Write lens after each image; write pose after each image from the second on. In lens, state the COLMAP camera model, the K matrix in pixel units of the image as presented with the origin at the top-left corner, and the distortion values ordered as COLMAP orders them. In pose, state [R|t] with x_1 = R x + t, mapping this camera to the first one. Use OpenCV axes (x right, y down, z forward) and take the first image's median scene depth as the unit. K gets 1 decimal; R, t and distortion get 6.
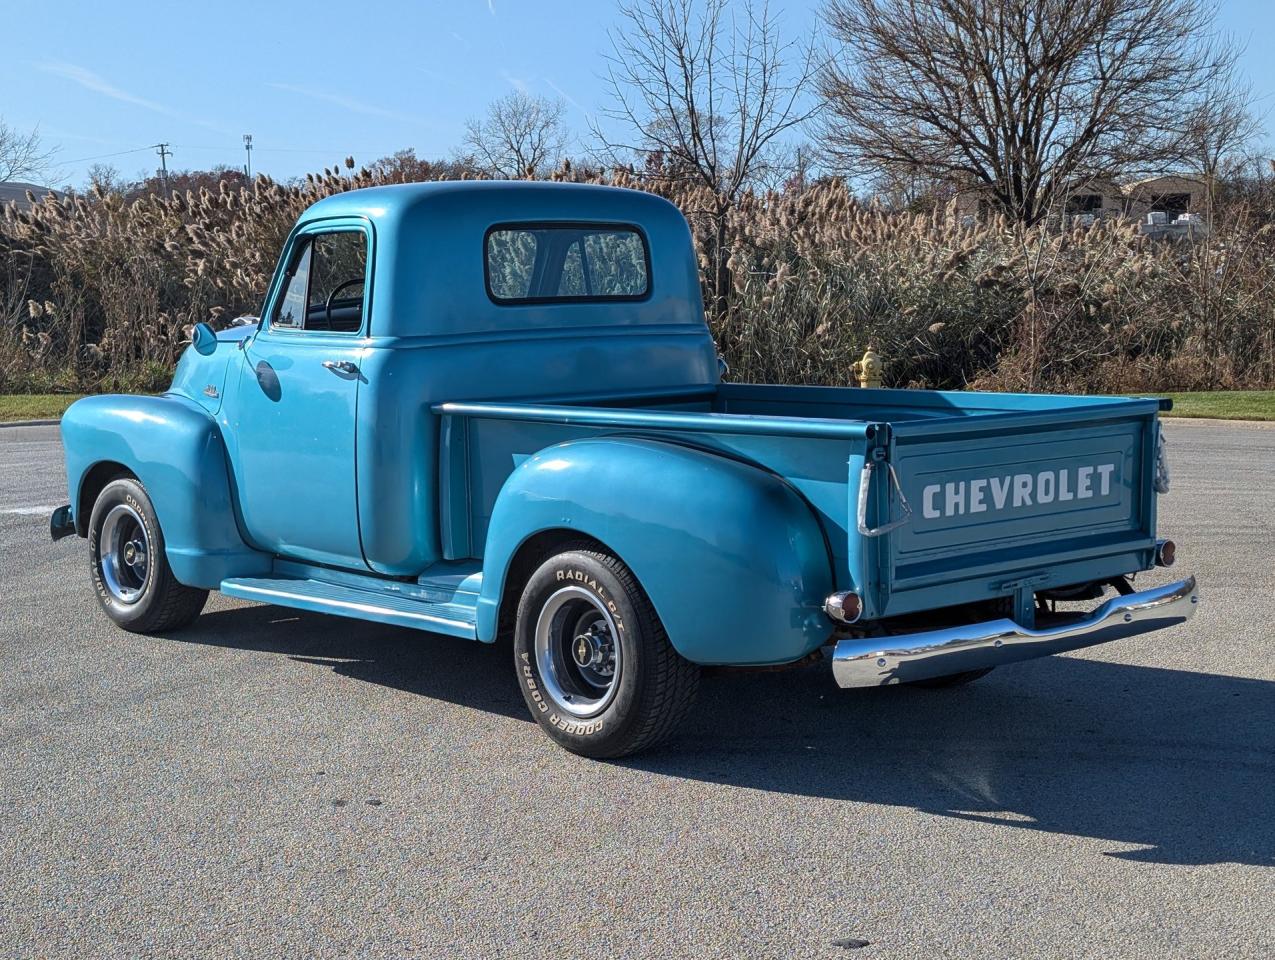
lens RADIAL K [[2044.9, 0, 607.4], [0, 2044.9, 475.2], [0, 0, 1]] dist [0.249762, -1.206123]
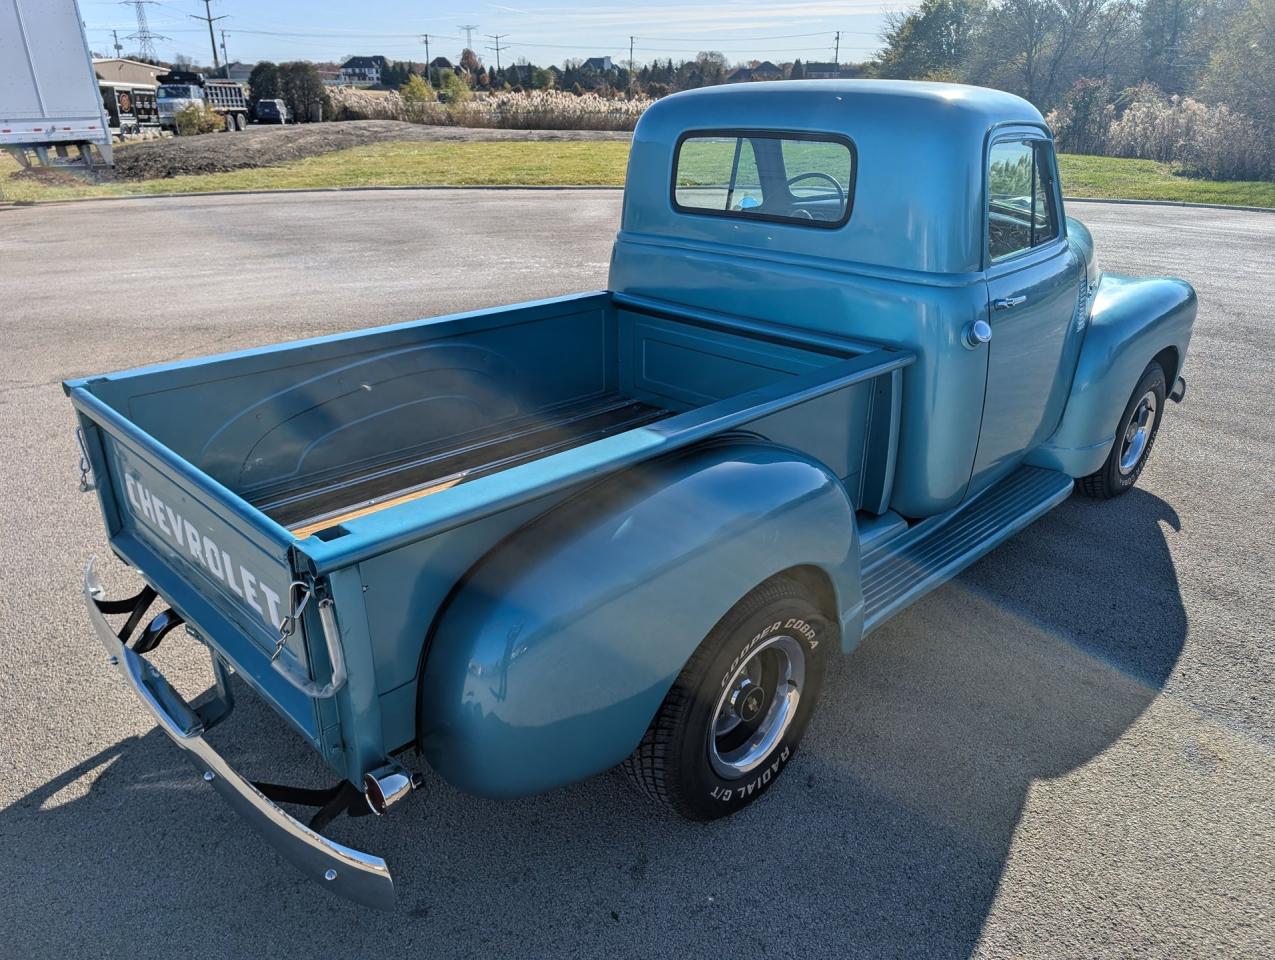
lens RADIAL K [[917.5, 0, 637.5], [0, 917.5, 480.0], [0, 0, 1]] dist [0.006256, -0.002176]
pose [[0.050032, 0.396718, -0.916576, 0.504819], [-0.099589, 0.915133, 0.390657, -0.162629], [0.993770, 0.071735, 0.085295, 1.101598]]
